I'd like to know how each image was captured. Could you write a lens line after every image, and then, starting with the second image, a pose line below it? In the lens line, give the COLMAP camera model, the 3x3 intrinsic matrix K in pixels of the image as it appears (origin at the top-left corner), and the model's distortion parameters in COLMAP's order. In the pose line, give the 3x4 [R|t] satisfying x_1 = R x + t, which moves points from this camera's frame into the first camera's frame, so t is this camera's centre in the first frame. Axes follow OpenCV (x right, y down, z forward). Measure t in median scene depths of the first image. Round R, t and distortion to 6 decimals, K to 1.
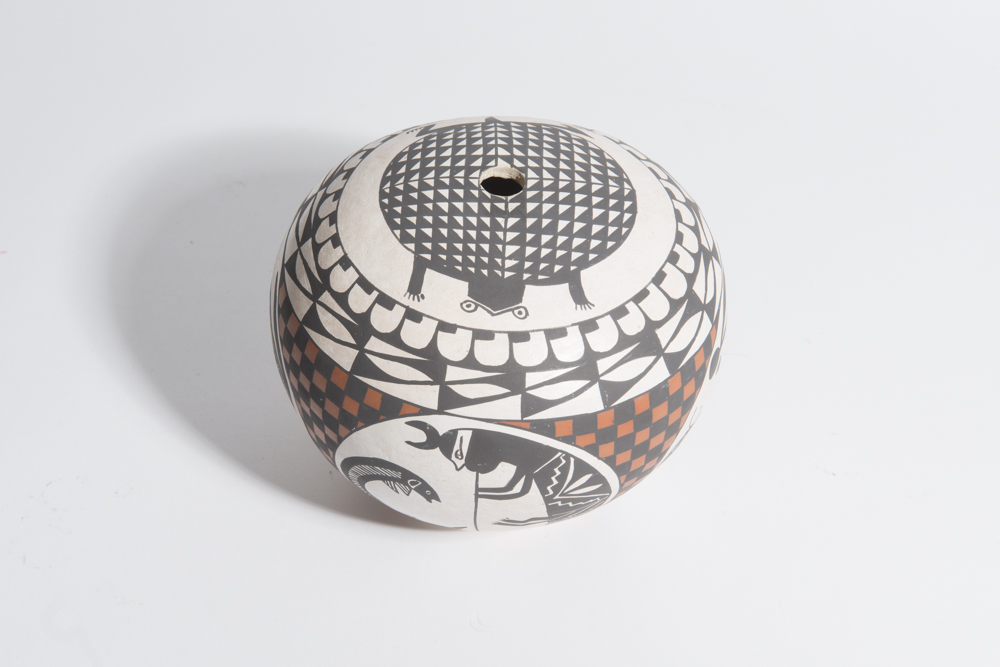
lens RADIAL K [[1935.5, 0, 500.0], [0, 1935.5, 333.5], [0, 0, 1]] dist [0.052870, 0.216382]
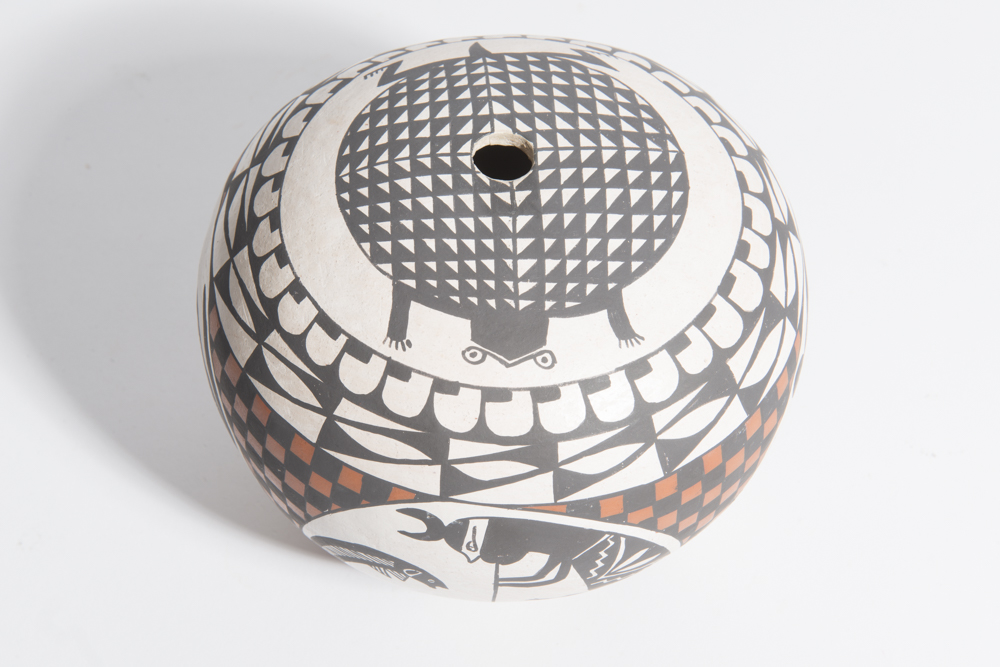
lens RADIAL K [[1935.5, 0, 500.0], [0, 1935.5, 333.5], [0, 0, 1]] dist [0.052870, 0.216382]
pose [[0.997519, -0.065163, 0.026649, -0.024850], [0.059327, 0.981848, 0.180155, -0.150906], [-0.037905, -0.178127, 0.983277, 0.282708]]
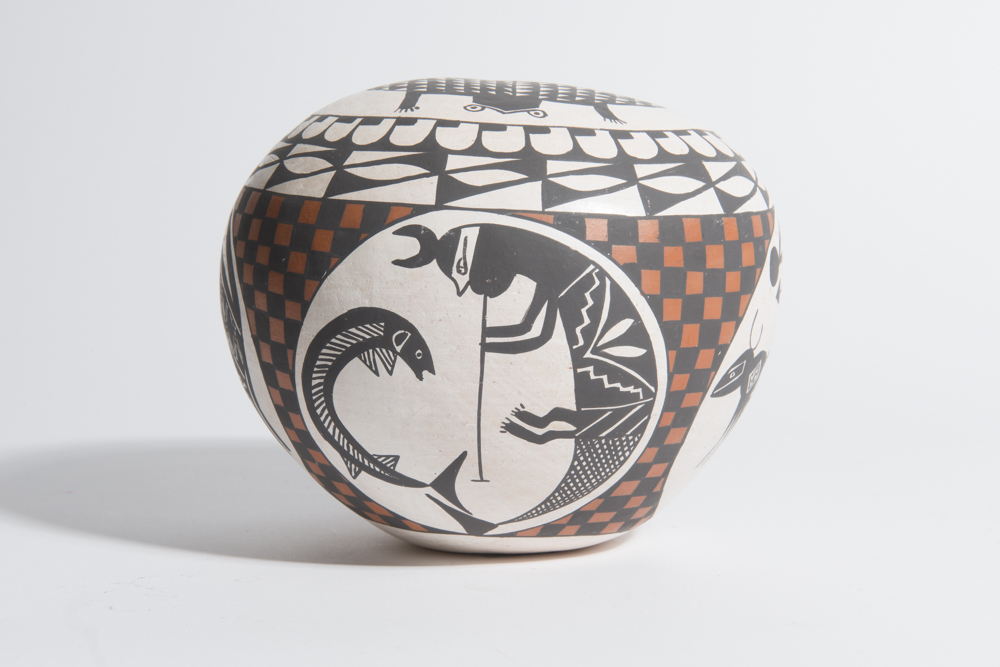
lens RADIAL K [[1935.5, 0, 500.0], [0, 1935.5, 333.5], [0, 0, 1]] dist [0.052870, 0.216382]
pose [[0.999399, 0.006498, 0.034060, -0.032082], [0.015135, 0.802007, -0.597123, 0.544999], [-0.031196, 0.597280, 0.801426, 0.396265]]
